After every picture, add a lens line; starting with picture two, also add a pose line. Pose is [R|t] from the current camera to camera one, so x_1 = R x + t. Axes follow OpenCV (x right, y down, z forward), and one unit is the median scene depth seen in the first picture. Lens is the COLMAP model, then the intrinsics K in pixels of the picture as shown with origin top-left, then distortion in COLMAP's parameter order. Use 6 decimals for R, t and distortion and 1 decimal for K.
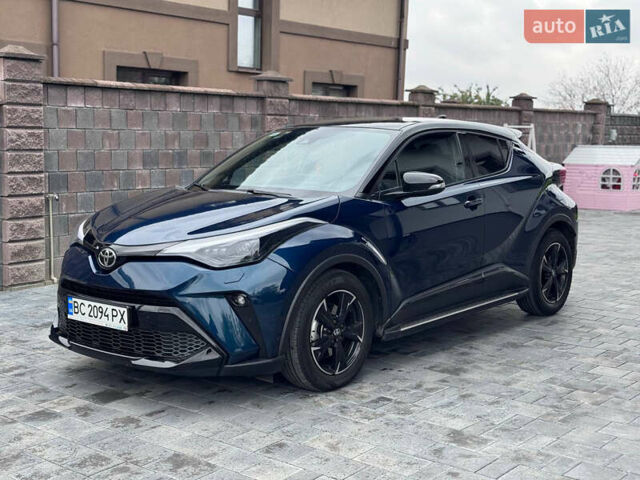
lens RADIAL K [[883.3, 0, 320.0], [0, 883.3, 240.0], [0, 0, 1]] dist [0.154820, -0.151813]
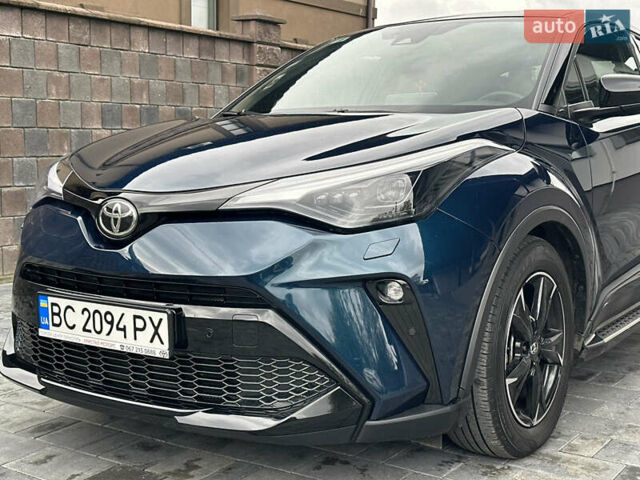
lens RADIAL K [[890.5, 0, 316.1], [0, 890.5, 239.1], [0, 0, 1]] dist [0.178852, -0.333897]
pose [[0.996233, -0.018507, 0.084722, -0.162542], [0.019070, 0.999801, -0.005837, 0.036412], [-0.084597, 0.007430, 0.996388, 0.451472]]
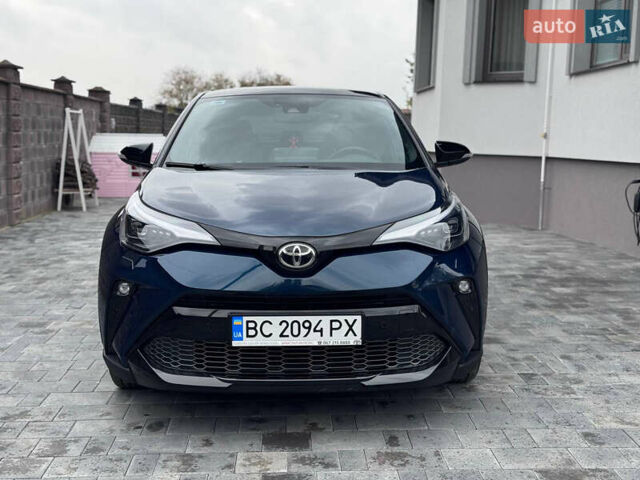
lens RADIAL K [[883.3, 0, 320.0], [0, 883.3, 240.0], [0, 0, 1]] dist [0.154820, -0.151813]
pose [[0.739098, -0.086134, 0.668069, -0.699087], [0.083102, 0.995874, 0.036461, -0.018302], [-0.668453, 0.028570, 0.743206, 0.417204]]
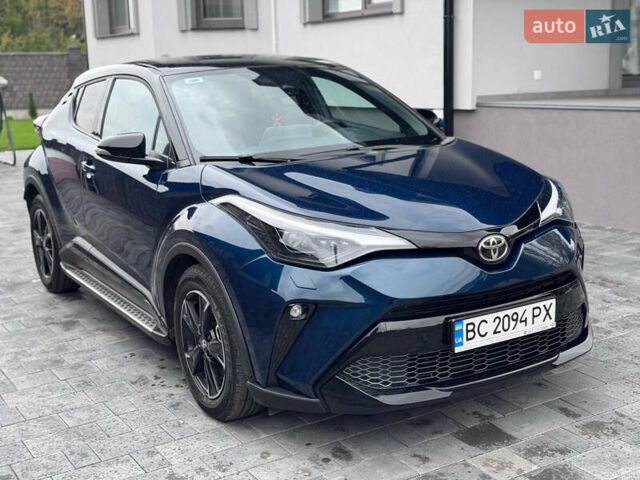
lens RADIAL K [[883.3, 0, 320.0], [0, 883.3, 240.0], [0, 0, 1]] dist [0.154820, -0.151813]
pose [[0.323846, -0.212395, 0.921961, -0.918799], [0.160394, 0.972695, 0.167743, -0.126112], [-0.932415, 0.093554, 0.349070, 0.849982]]
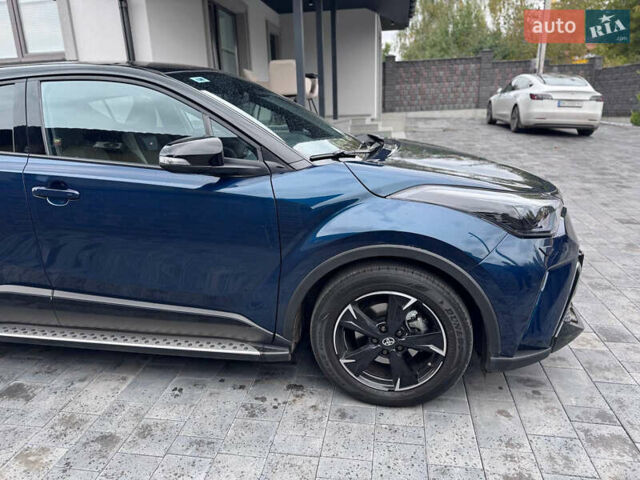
lens RADIAL K [[450.2, 0, 320.0], [0, 450.2, 240.0], [0, 0, 1]] dist [0.047561, -0.072221]
pose [[-0.513274, -0.249174, 0.821256, -0.520096], [0.131975, 0.922626, 0.362413, -0.154321], [-0.848017, 0.294403, -0.440675, 1.424313]]
